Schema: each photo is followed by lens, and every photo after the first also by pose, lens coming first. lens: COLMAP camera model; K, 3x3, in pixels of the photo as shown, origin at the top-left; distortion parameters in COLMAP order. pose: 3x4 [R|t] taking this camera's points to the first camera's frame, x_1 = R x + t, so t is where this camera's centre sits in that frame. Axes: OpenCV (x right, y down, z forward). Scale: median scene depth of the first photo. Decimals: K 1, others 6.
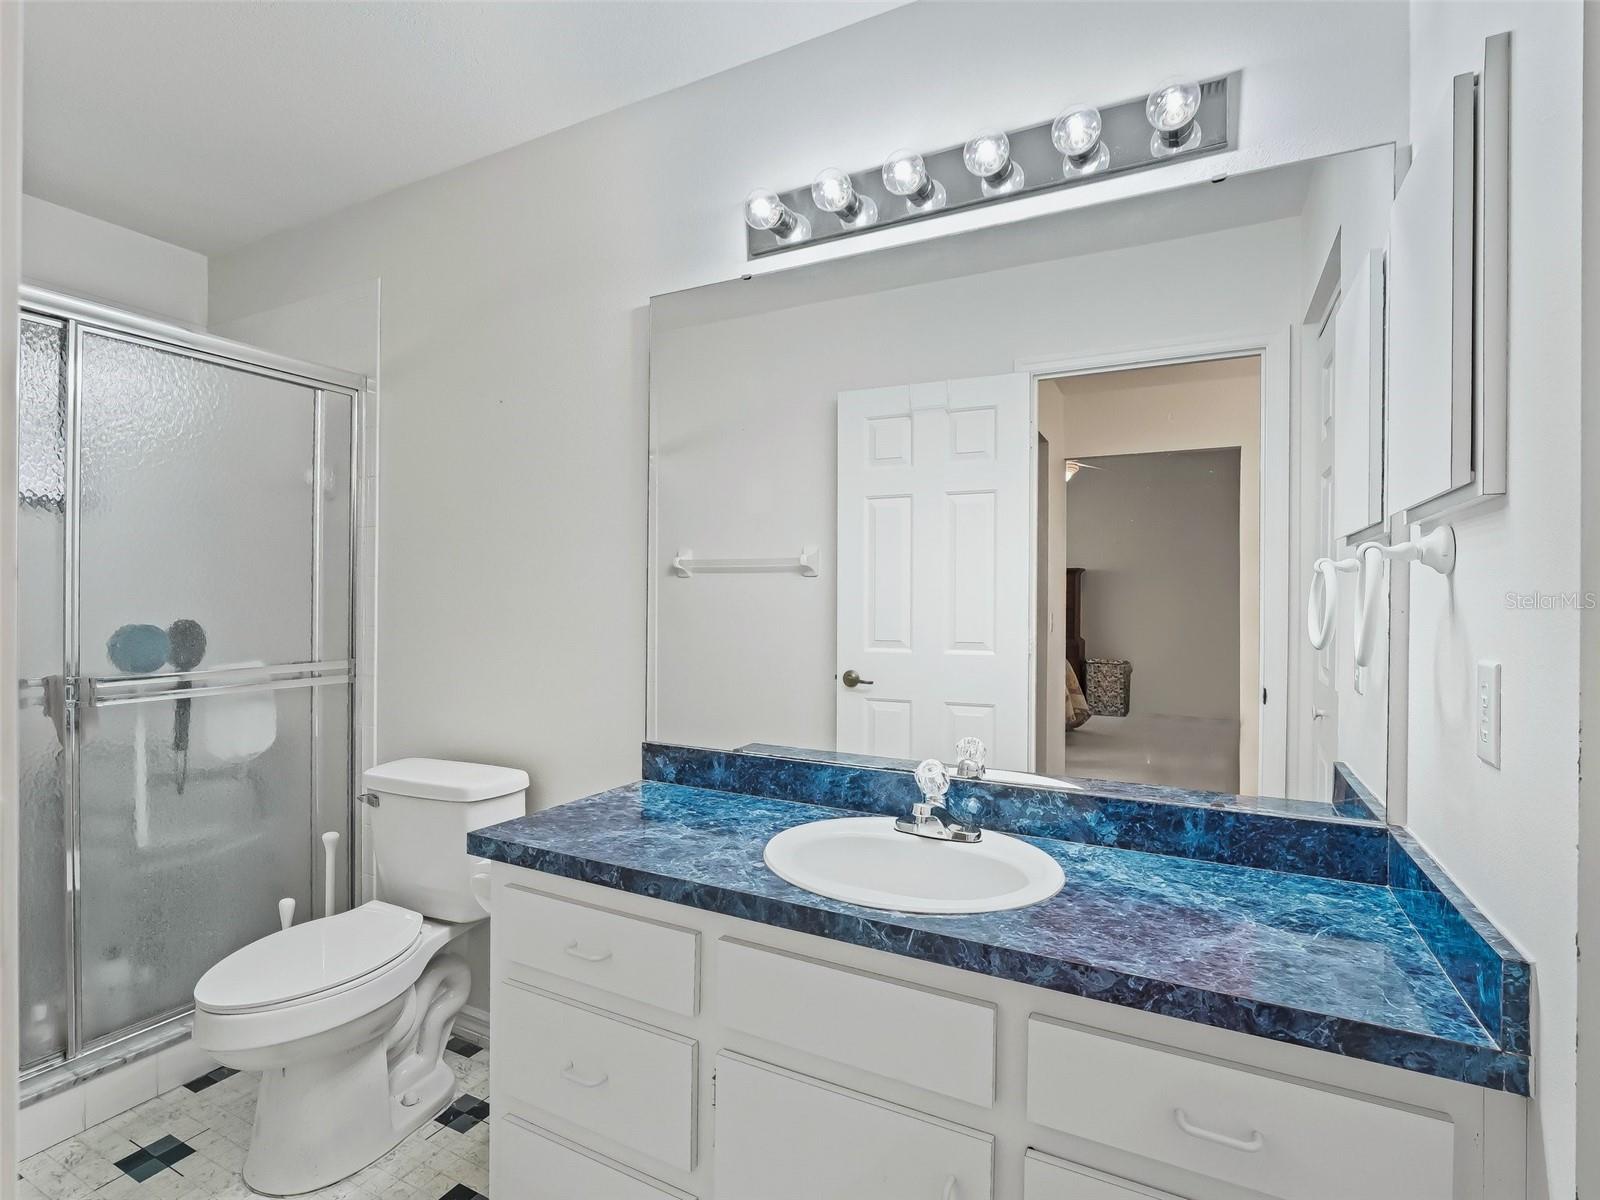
lens RADIAL K [[724.1, 0, 796.7], [0, 724.1, 589.1], [0, 0, 1]] dist [-0.000342, -0.000831]
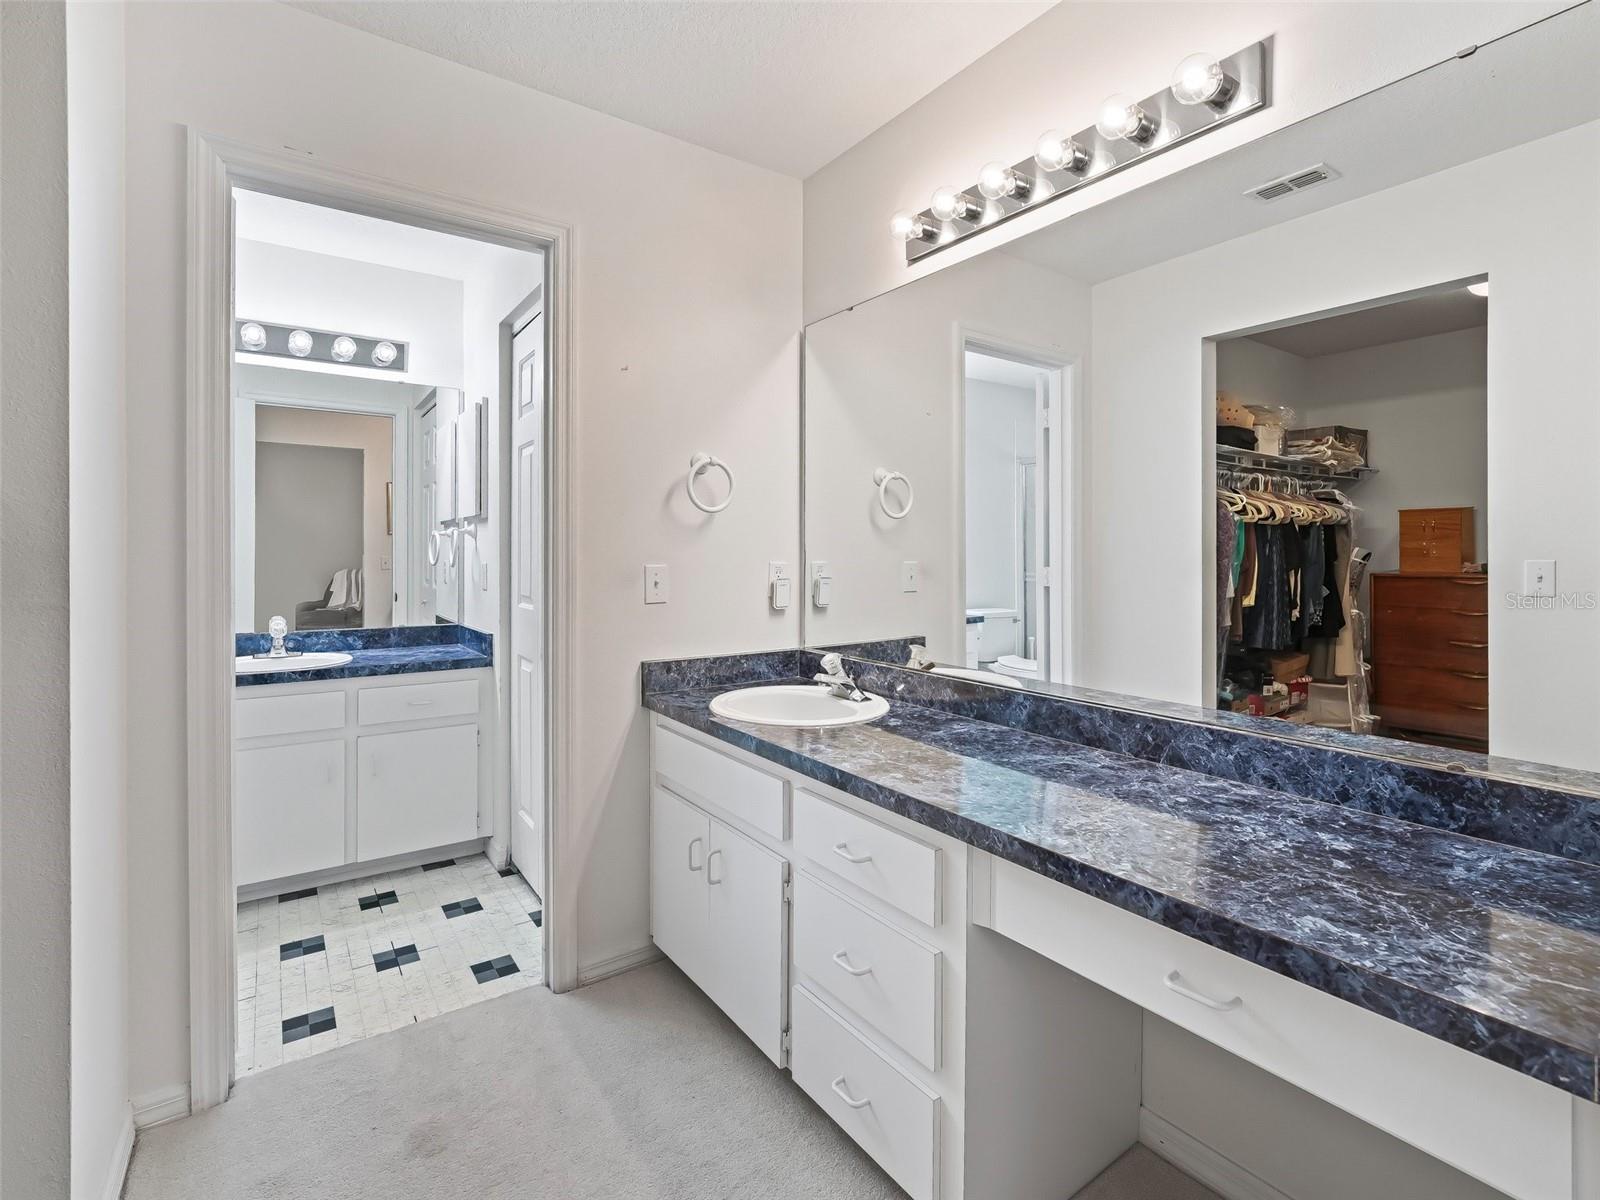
lens RADIAL K [[724.1, 0, 796.7], [0, 724.1, 589.1], [0, 0, 1]] dist [-0.000342, -0.000831]
pose [[0.400482, -0.046215, 0.915138, -1.291518], [-0.017156, 0.998174, 0.057916, -0.005168], [-0.916144, -0.038894, 0.398958, -1.397639]]
